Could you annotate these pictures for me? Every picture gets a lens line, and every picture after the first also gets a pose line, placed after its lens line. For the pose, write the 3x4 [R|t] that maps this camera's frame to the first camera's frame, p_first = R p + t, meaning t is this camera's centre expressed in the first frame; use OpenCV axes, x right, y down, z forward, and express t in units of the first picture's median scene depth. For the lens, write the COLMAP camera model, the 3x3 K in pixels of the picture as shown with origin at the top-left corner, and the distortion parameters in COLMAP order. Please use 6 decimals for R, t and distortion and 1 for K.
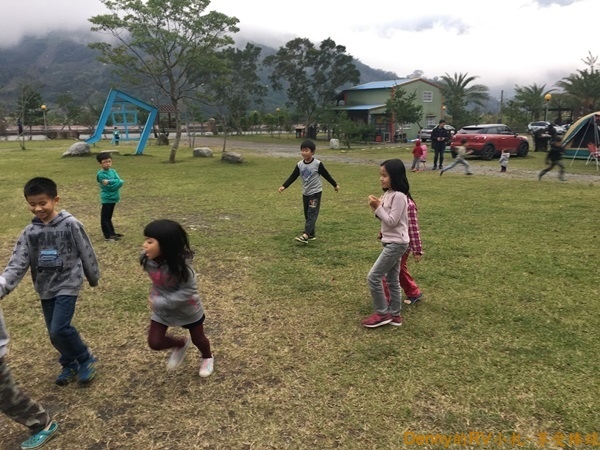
lens RADIAL K [[502.4, 0, 300.0], [0, 502.4, 225.0], [0, 0, 1]] dist [0.081374, -0.110038]
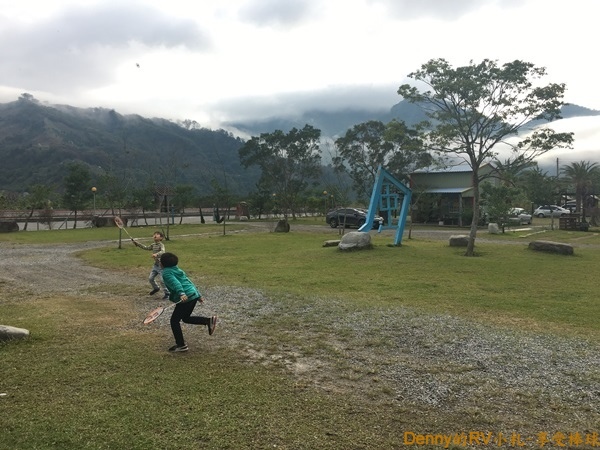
lens RADIAL K [[504.1, 0, 300.0], [0, 504.1, 225.0], [0, 0, 1]] dist [0.004822, 0.002552]
pose [[0.979041, -0.007090, 0.203542, -0.335284], [0.039615, 0.986936, -0.156169, -0.025867], [-0.199776, 0.160960, 0.966531, 0.122422]]
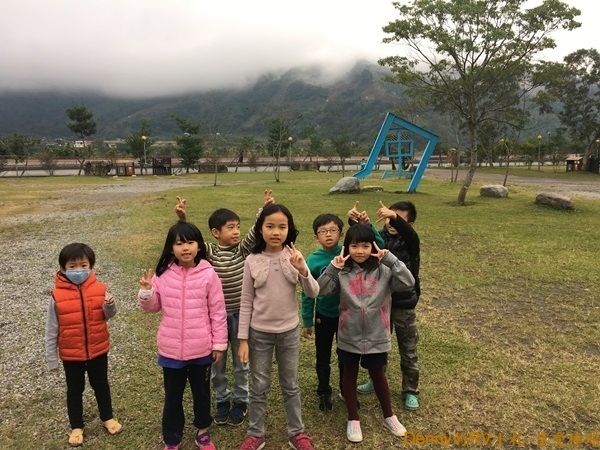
lens RADIAL K [[502.4, 0, 300.0], [0, 502.4, 225.0], [0, 0, 1]] dist [0.081374, -0.110038]
pose [[0.919925, 0.055967, -0.388079, -0.086143], [-0.078603, 0.995992, -0.042687, -0.019449], [0.384135, 0.069773, 0.920637, 0.095861]]
